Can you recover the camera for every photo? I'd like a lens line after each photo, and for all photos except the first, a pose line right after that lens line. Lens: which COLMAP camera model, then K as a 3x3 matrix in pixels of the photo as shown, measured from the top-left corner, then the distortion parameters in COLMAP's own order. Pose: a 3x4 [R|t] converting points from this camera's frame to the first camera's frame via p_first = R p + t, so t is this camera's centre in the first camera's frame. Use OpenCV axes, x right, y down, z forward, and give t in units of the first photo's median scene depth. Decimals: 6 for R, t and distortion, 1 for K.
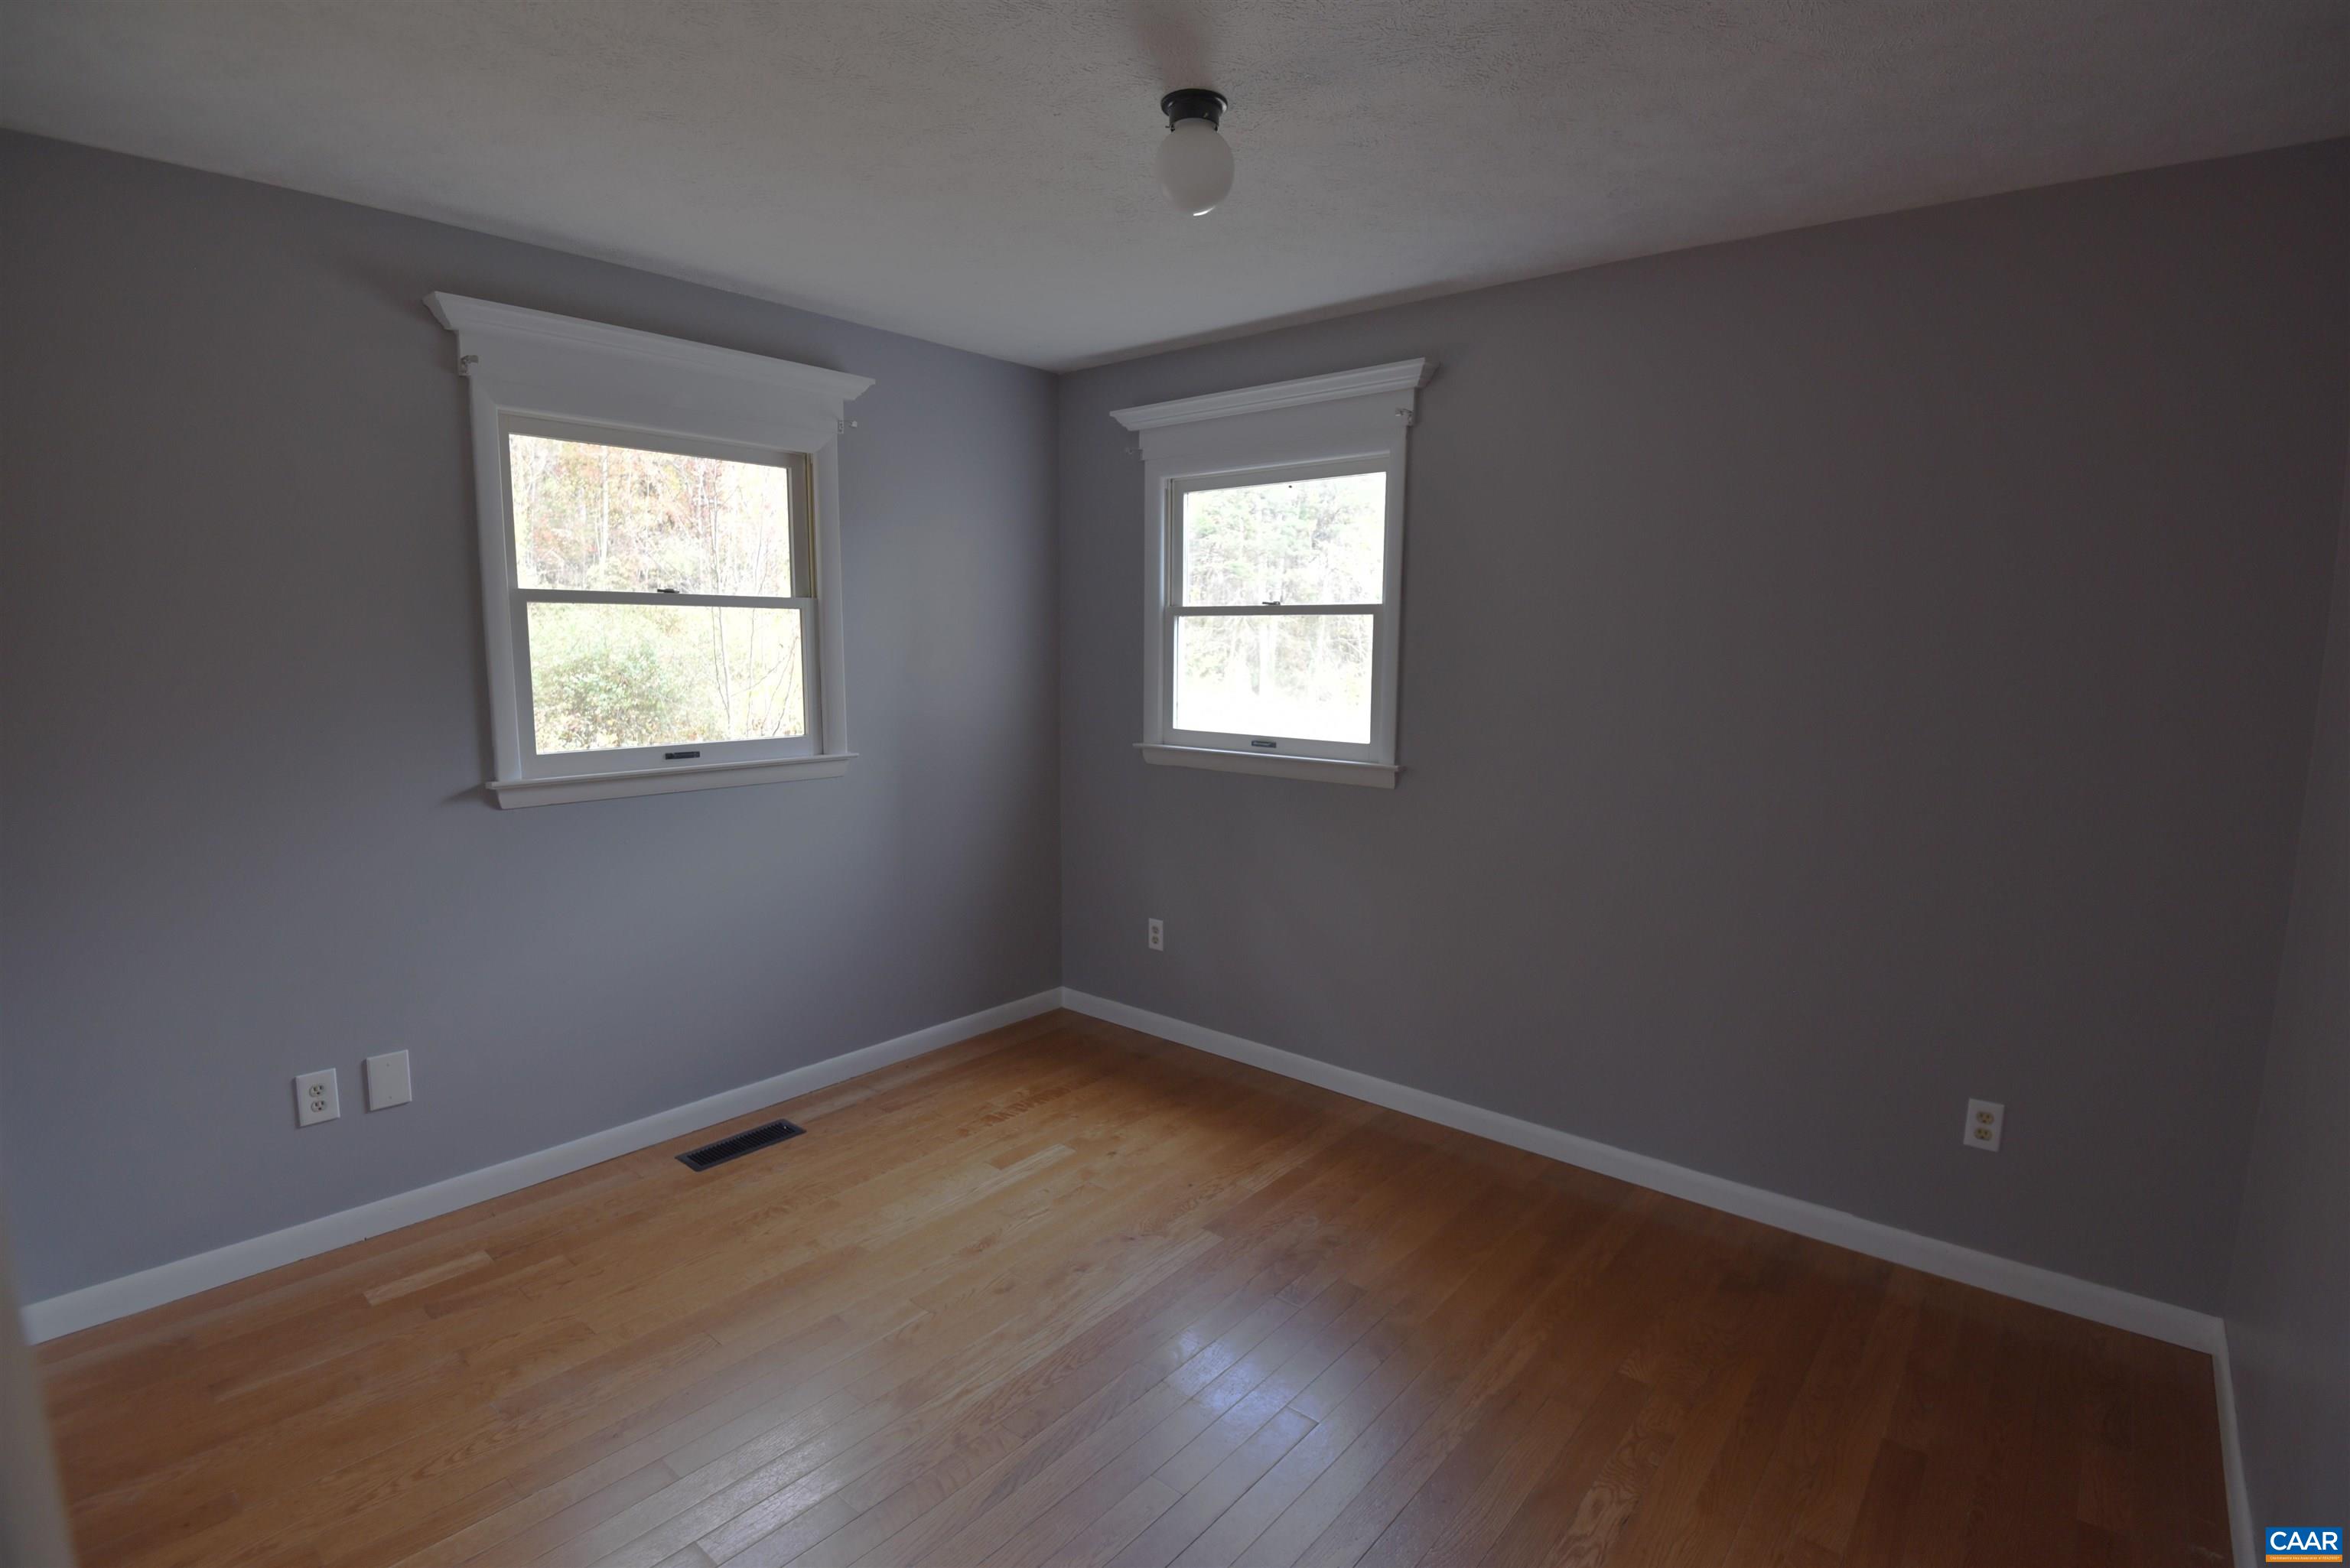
lens RADIAL K [[1152.0, 0, 1192.6], [0, 1152.0, 787.6], [0, 0, 1]] dist [0.001821, -0.000265]
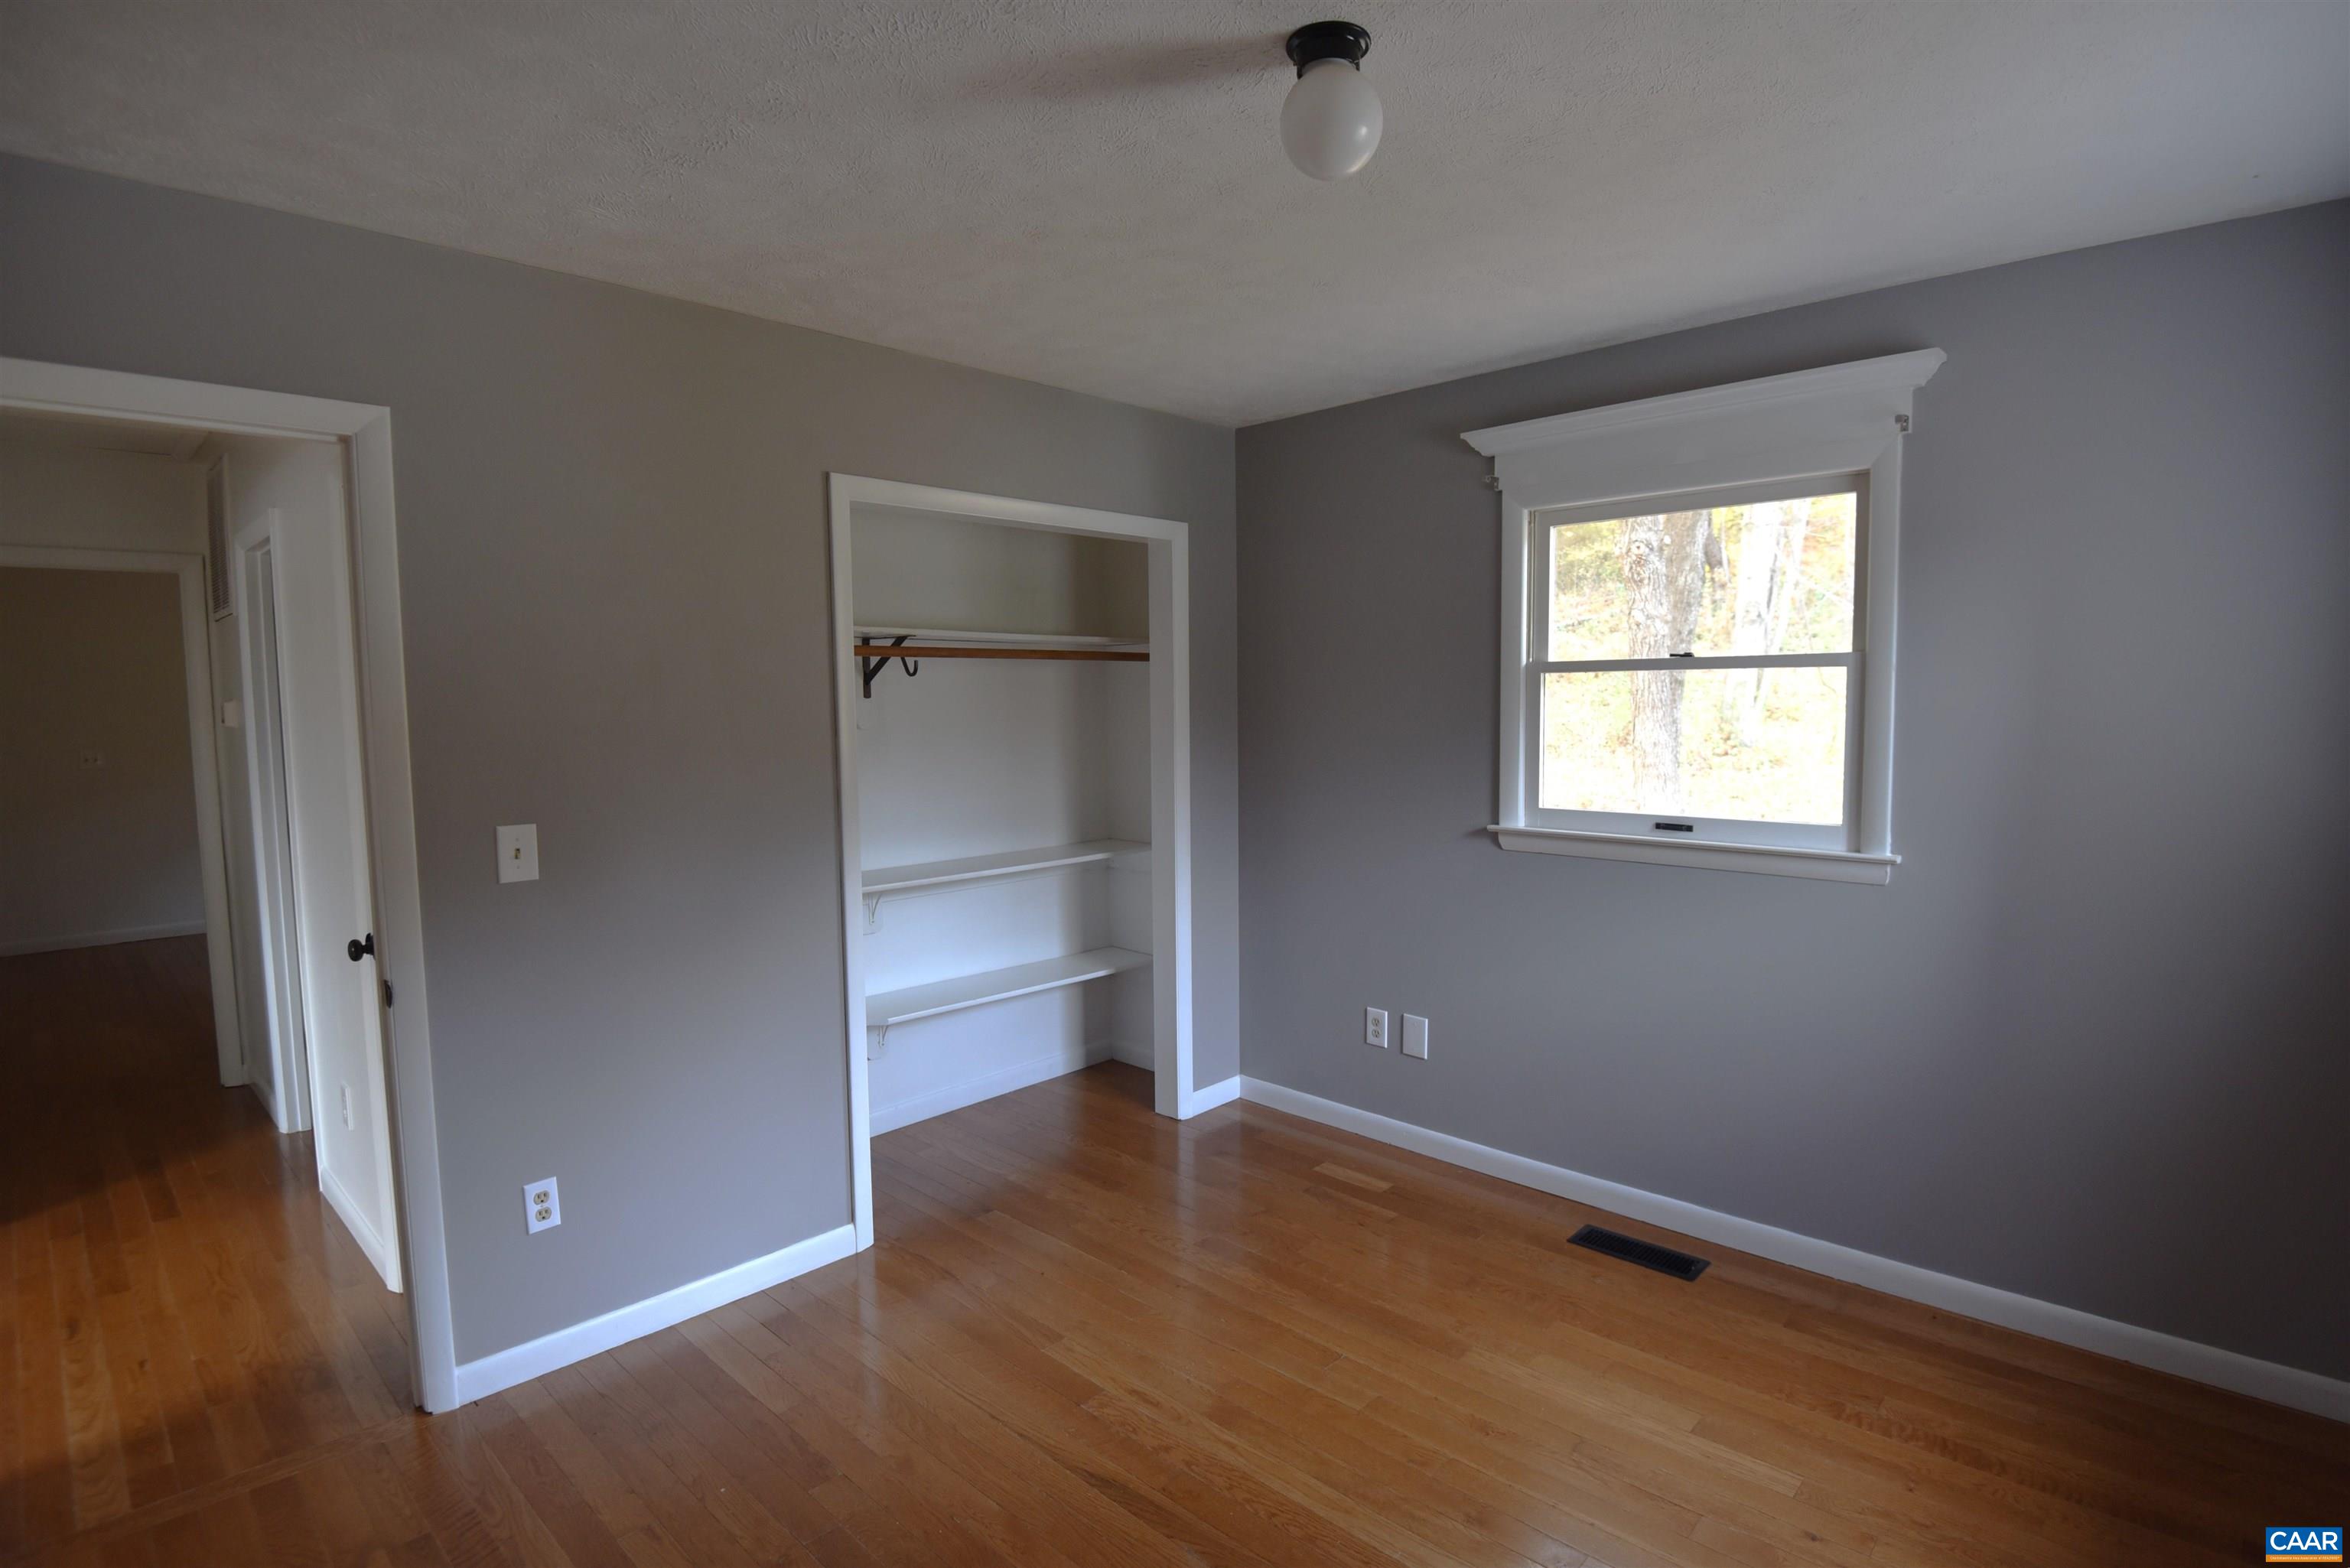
lens RADIAL K [[1168.6, 0, 1141.2], [0, 1168.6, 781.9], [0, 0, 1]] dist [-0.000843, -0.018968]
pose [[-0.085033, 0.068991, -0.993987, 0.575908], [-0.119436, 0.989701, 0.078911, -0.093124], [0.989194, 0.125428, -0.075917, 0.673023]]
